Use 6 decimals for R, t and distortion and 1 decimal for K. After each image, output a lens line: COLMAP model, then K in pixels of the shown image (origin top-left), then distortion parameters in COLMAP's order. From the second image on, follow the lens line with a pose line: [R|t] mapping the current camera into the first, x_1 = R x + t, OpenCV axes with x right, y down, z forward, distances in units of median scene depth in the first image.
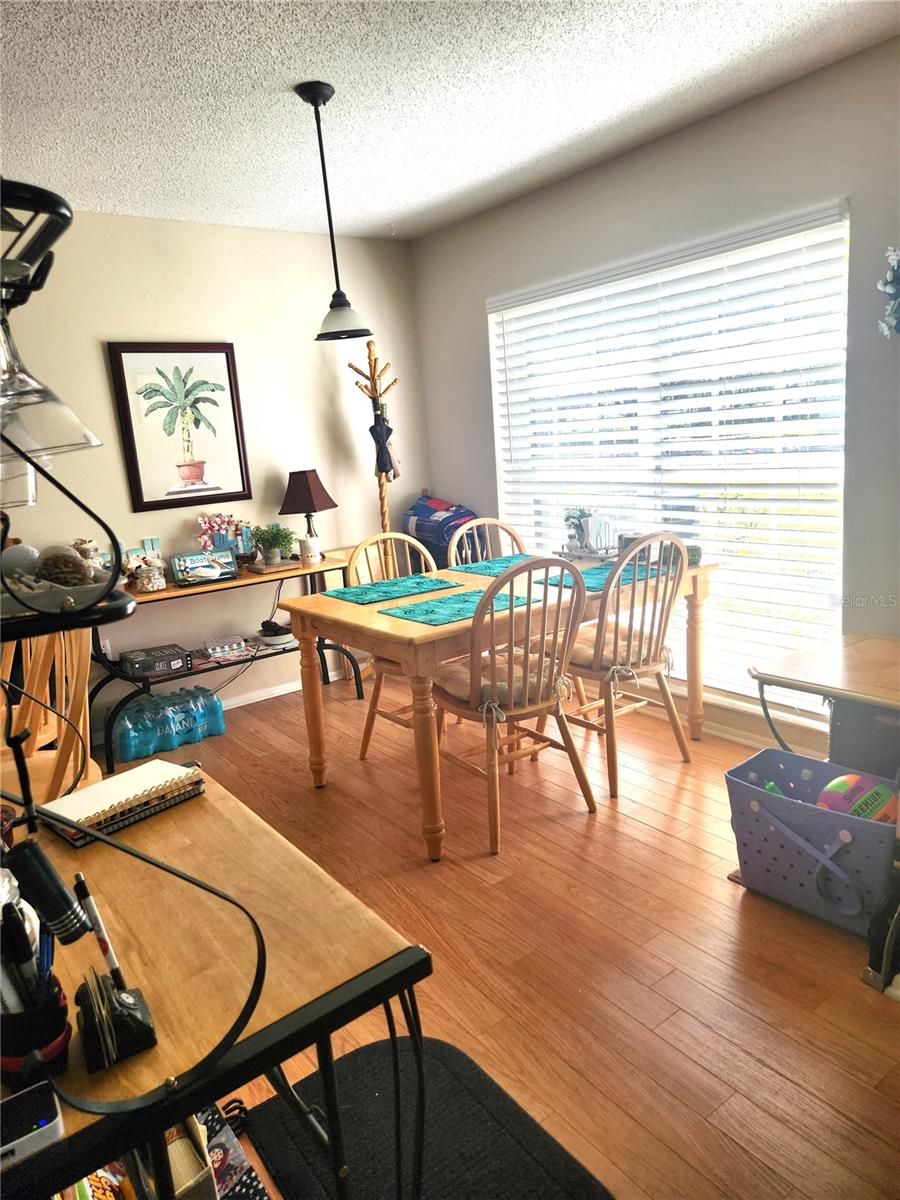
lens RADIAL K [[797.2, 0, 455.1], [0, 797.2, 590.2], [0, 0, 1]] dist [0.072342, -0.051298]
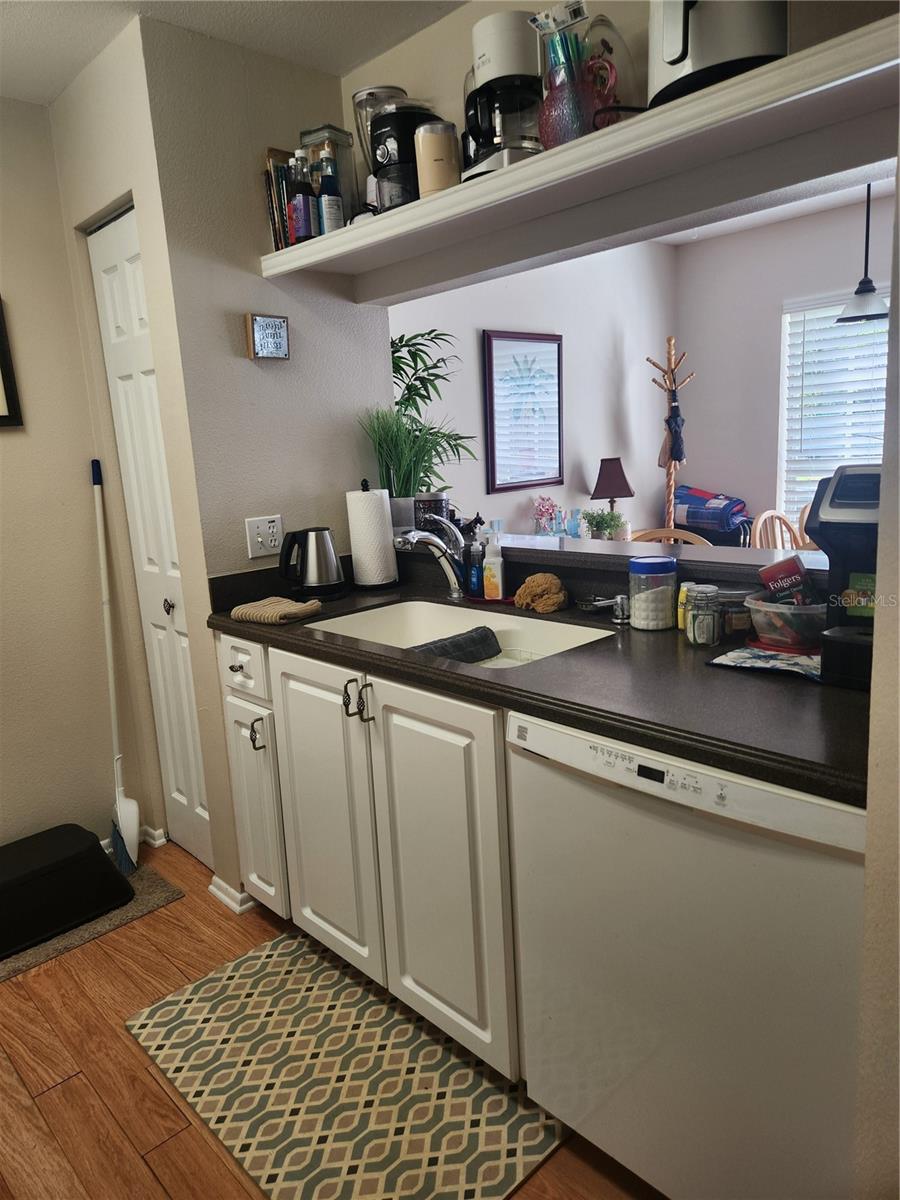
lens RADIAL K [[797.2, 0, 455.1], [0, 797.2, 590.2], [0, 0, 1]] dist [0.072342, -0.051298]
pose [[0.991856, -0.003905, 0.127303, -0.559926], [0.006680, 0.999749, -0.021374, 0.046870], [-0.127187, 0.022051, 0.991634, -0.007344]]
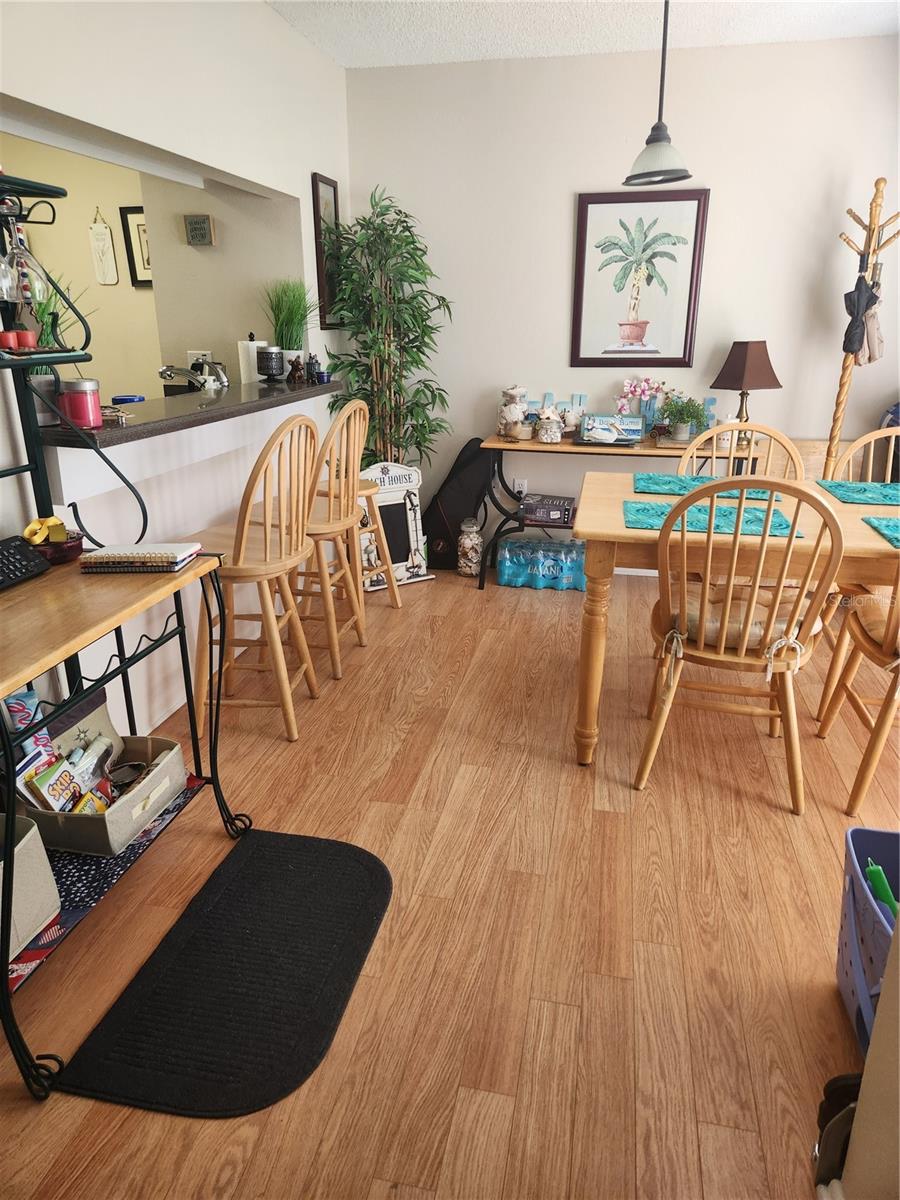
lens RADIAL K [[797.2, 0, 455.1], [0, 797.2, 590.2], [0, 0, 1]] dist [0.072342, -0.051298]
pose [[0.656691, 0.314639, -0.685390, 0.313070], [-0.196822, 0.948819, 0.246990, -0.047544], [0.728023, -0.027296, 0.685009, 0.154589]]
